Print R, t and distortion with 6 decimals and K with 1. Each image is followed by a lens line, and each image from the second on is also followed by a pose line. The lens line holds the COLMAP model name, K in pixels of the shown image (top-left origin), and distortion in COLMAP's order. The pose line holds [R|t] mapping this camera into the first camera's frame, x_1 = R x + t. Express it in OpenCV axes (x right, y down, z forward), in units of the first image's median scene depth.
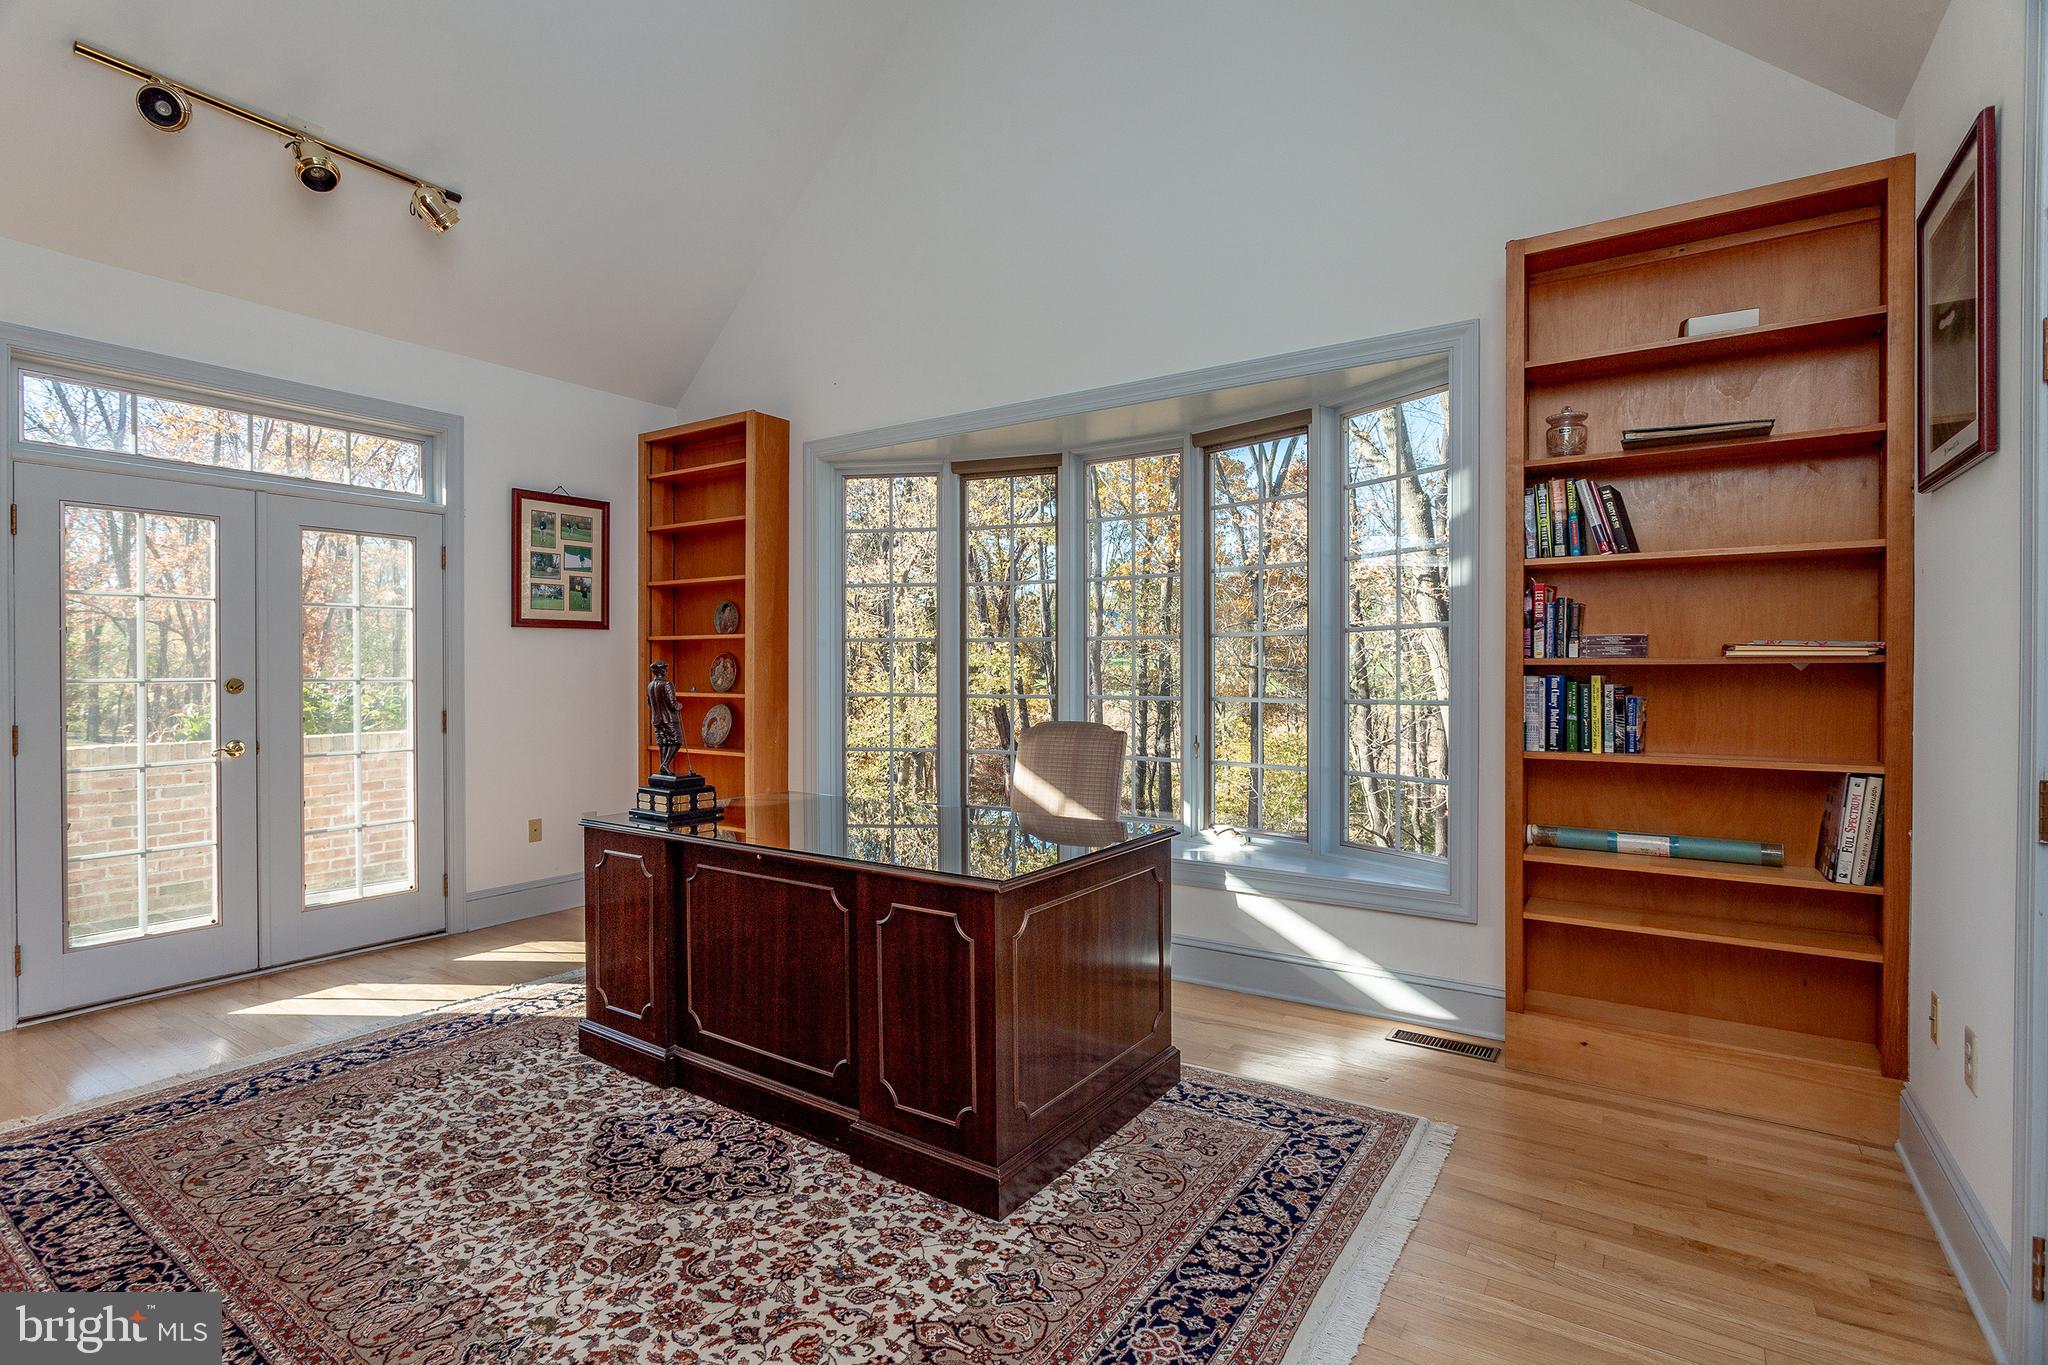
lens RADIAL K [[1005.9, 0, 1005.8], [0, 1005.9, 679.2], [0, 0, 1]] dist [-0.023232, 0.011640]
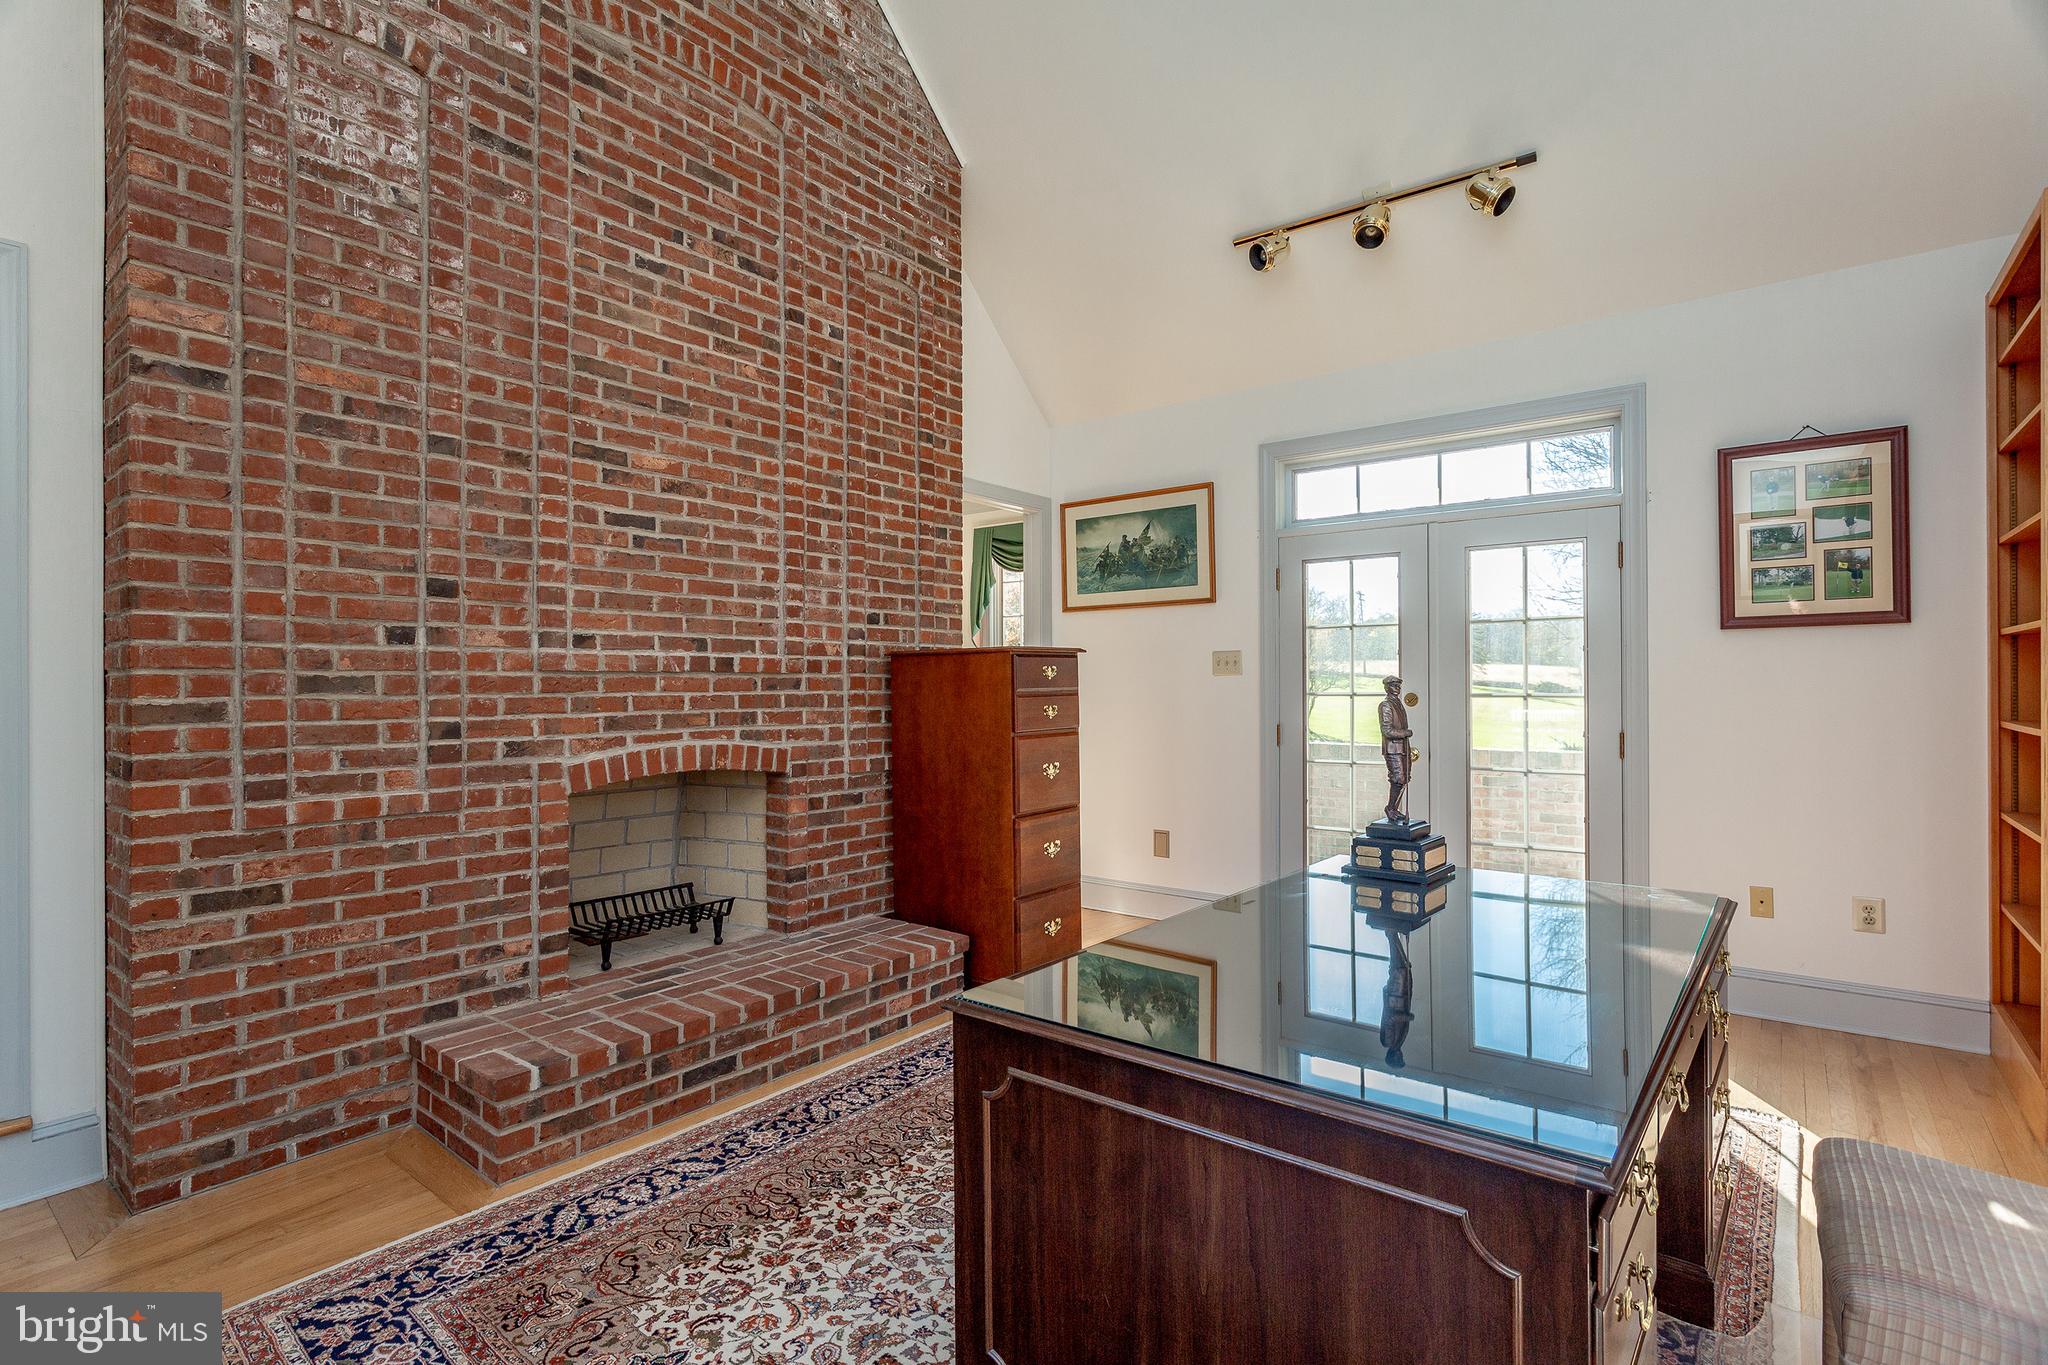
lens RADIAL K [[1005.9, 0, 1005.8], [0, 1005.9, 679.2], [0, 0, 1]] dist [-0.023232, 0.011640]
pose [[-0.099391, -0.000790, -0.995048, 0.343530], [-0.006062, 0.999982, -0.000189, -0.010516], [0.995030, 0.006013, -0.099393, 0.553857]]
